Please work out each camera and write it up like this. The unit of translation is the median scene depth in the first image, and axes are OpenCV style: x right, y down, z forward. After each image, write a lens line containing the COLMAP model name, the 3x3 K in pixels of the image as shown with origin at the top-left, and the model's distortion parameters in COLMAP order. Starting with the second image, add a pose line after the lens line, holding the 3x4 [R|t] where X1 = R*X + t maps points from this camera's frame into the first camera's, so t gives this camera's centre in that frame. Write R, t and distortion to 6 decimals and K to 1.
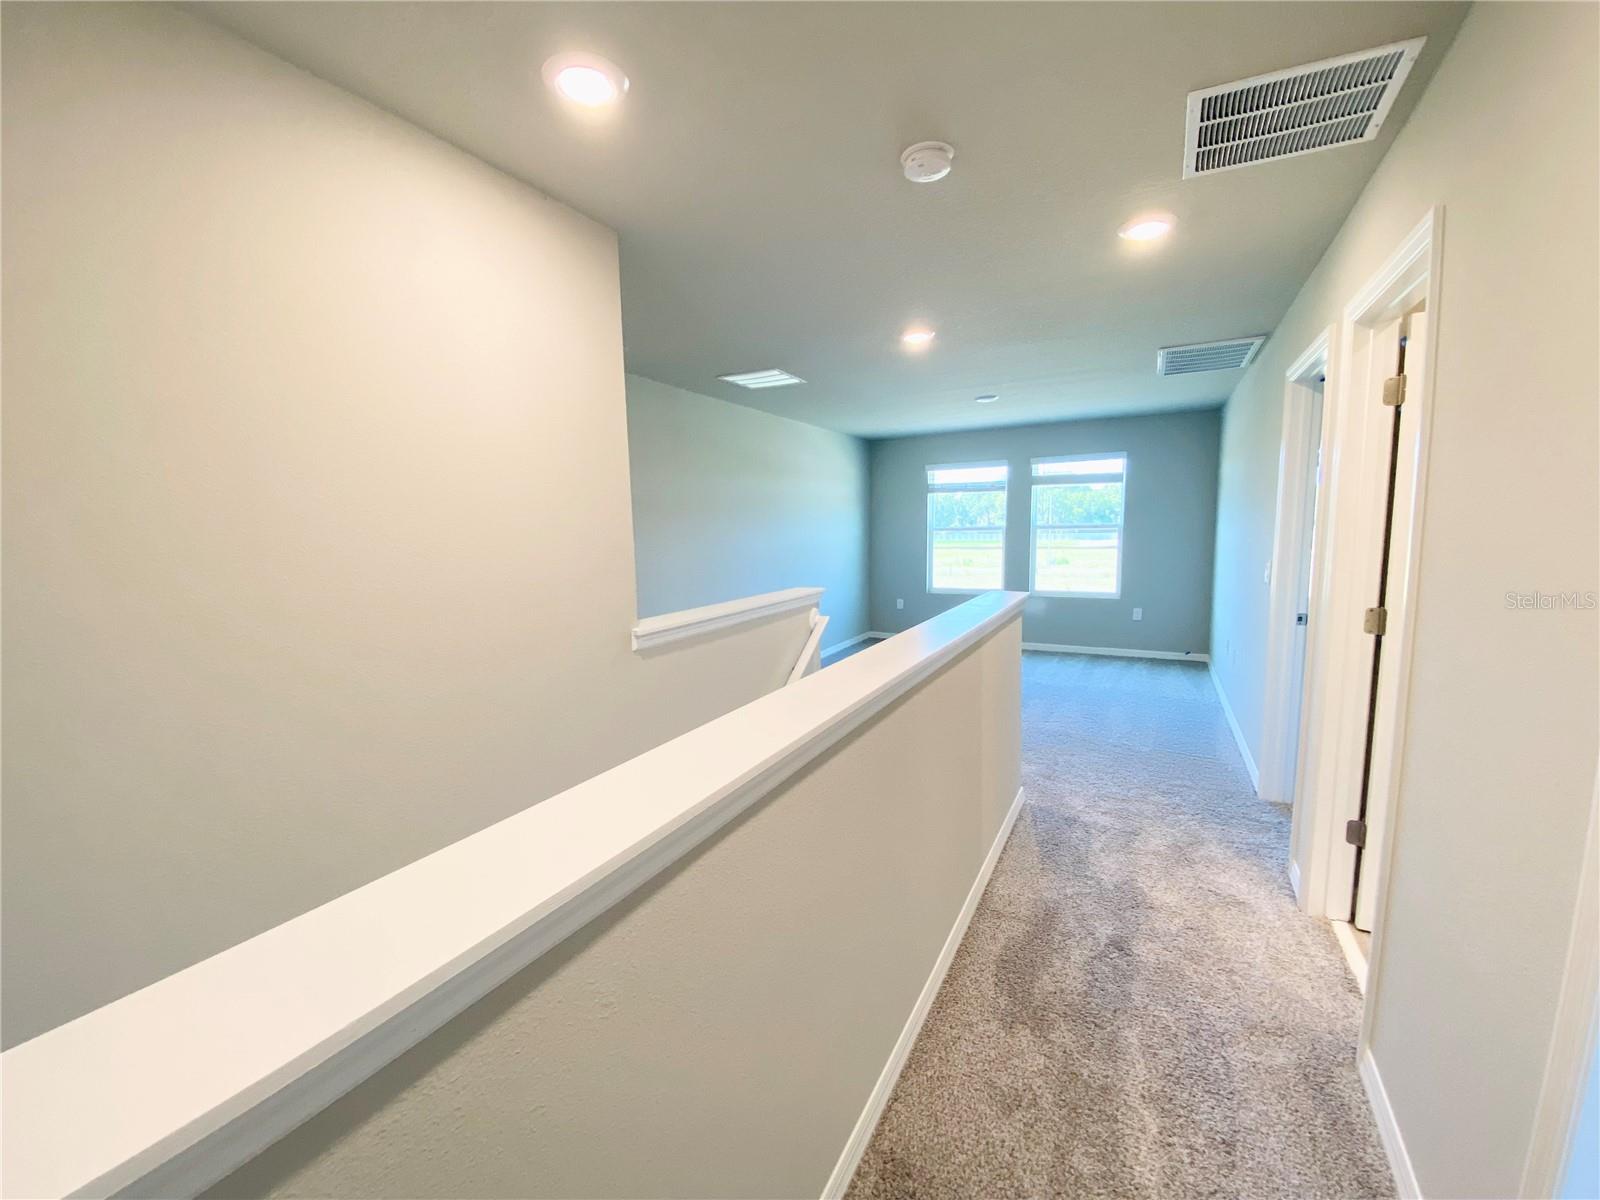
lens RADIAL K [[662.1, 0, 800.0], [0, 662.1, 600.0], [0, 0, 1]] dist [0.021919, -0.021954]
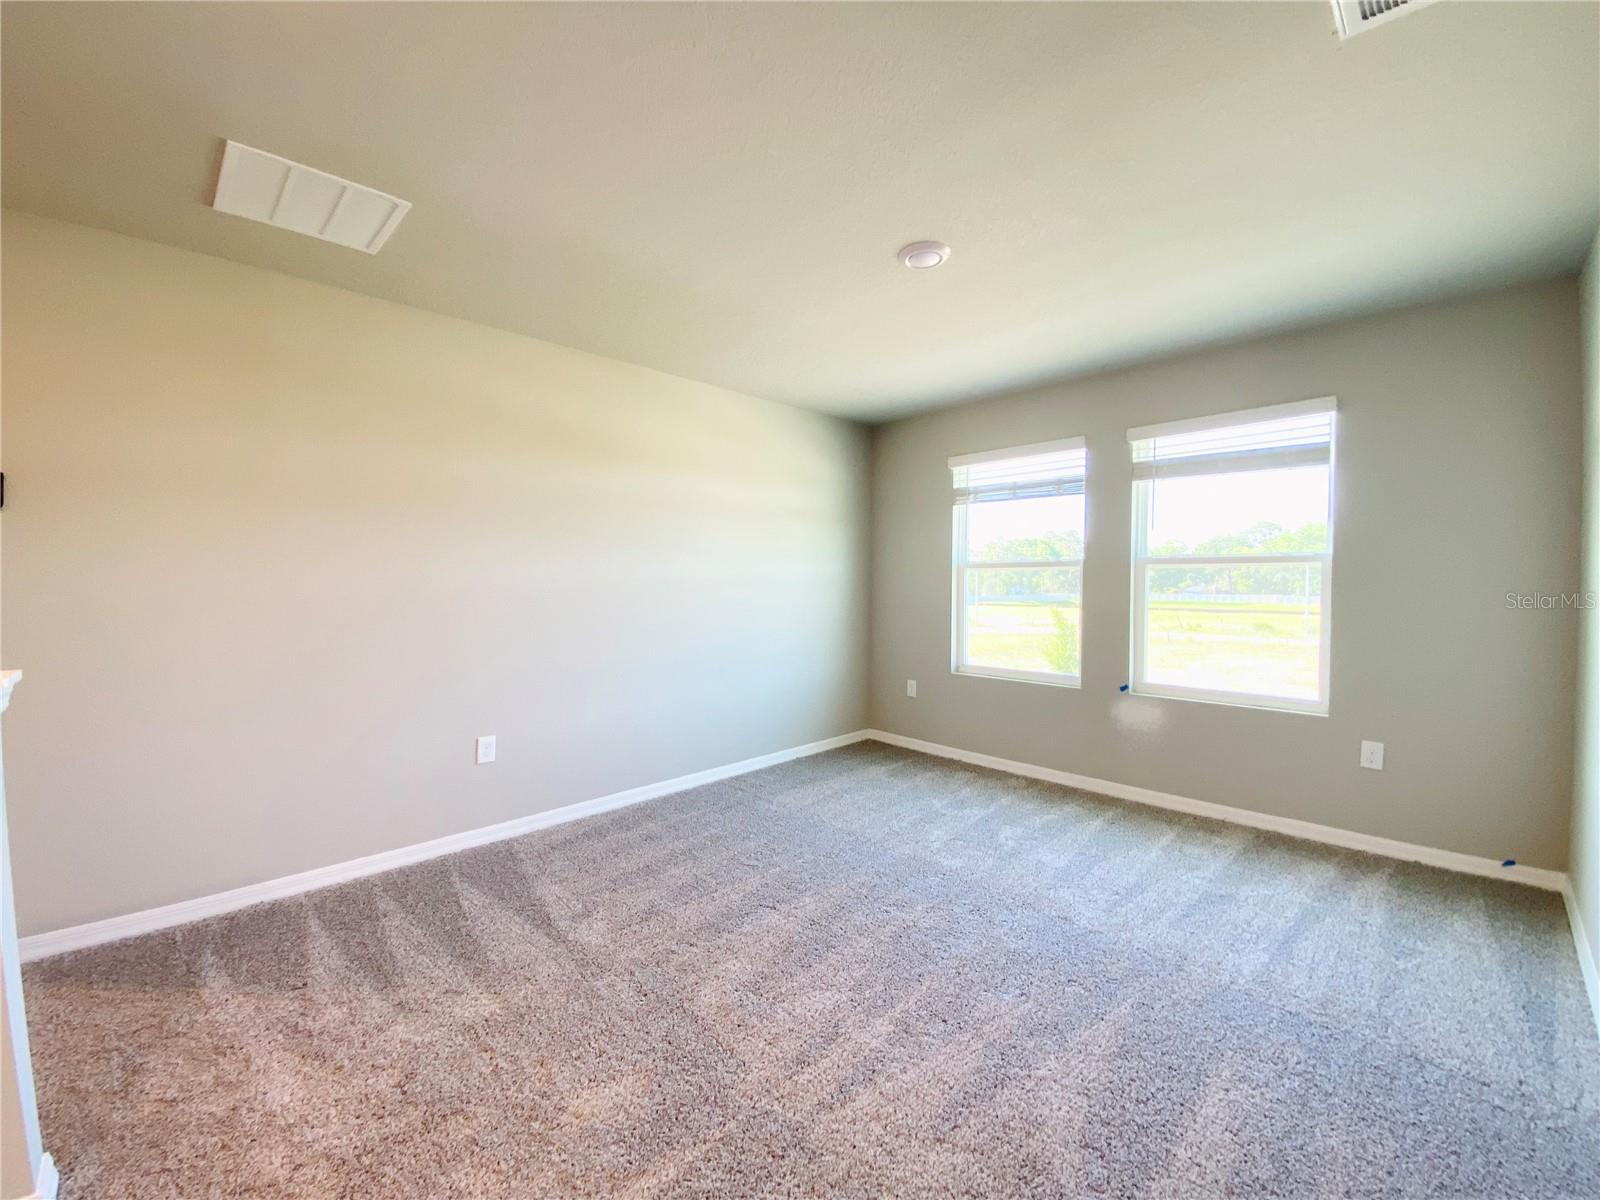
lens RADIAL K [[662.1, 0, 800.0], [0, 662.1, 600.0], [0, 0, 1]] dist [0.021919, -0.021954]
pose [[0.953648, 0.028687, -0.299554, 0.255834], [-0.052873, 0.995933, -0.072947, -0.027268], [0.296244, 0.085404, 0.951286, 0.428598]]
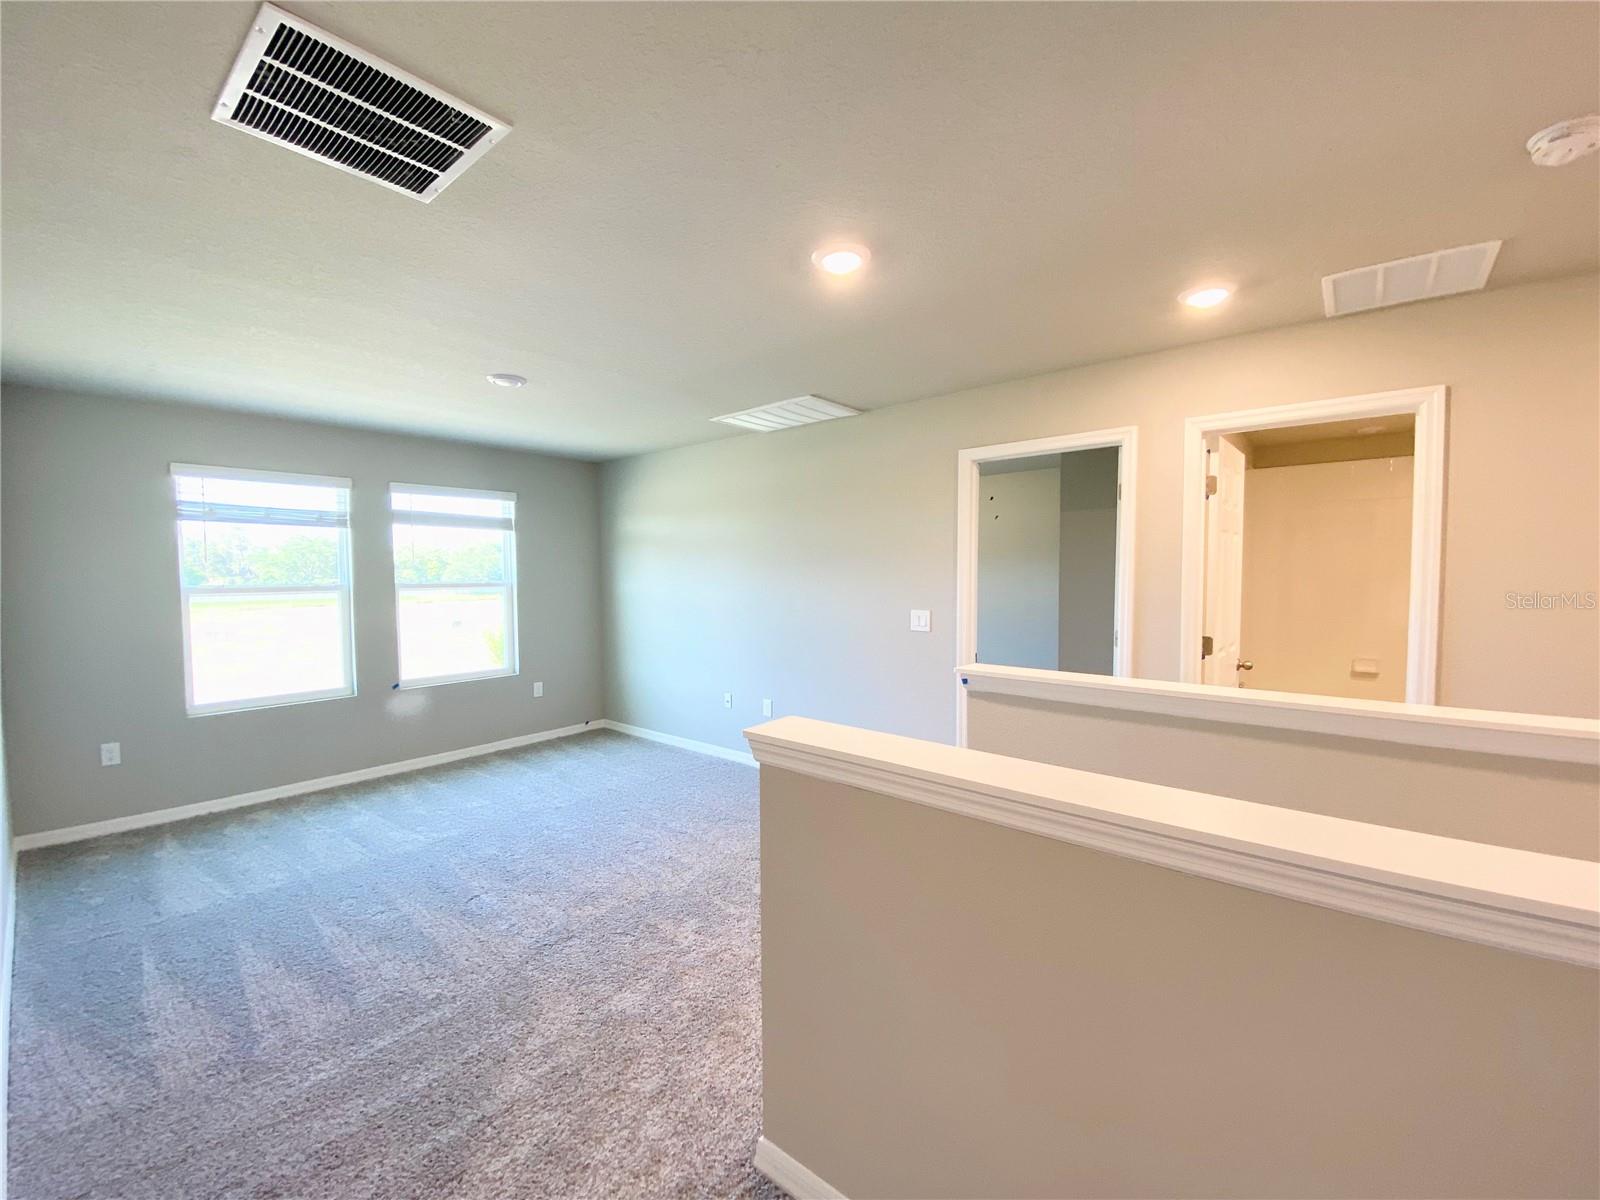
lens RADIAL K [[662.1, 0, 800.0], [0, 662.1, 600.0], [0, 0, 1]] dist [0.021919, -0.021954]
pose [[0.185506, -0.022349, 0.982389, -0.225662], [0.119627, 0.992819, -0.000003, -0.047131], [-0.975334, 0.117521, 0.186848, 0.481635]]
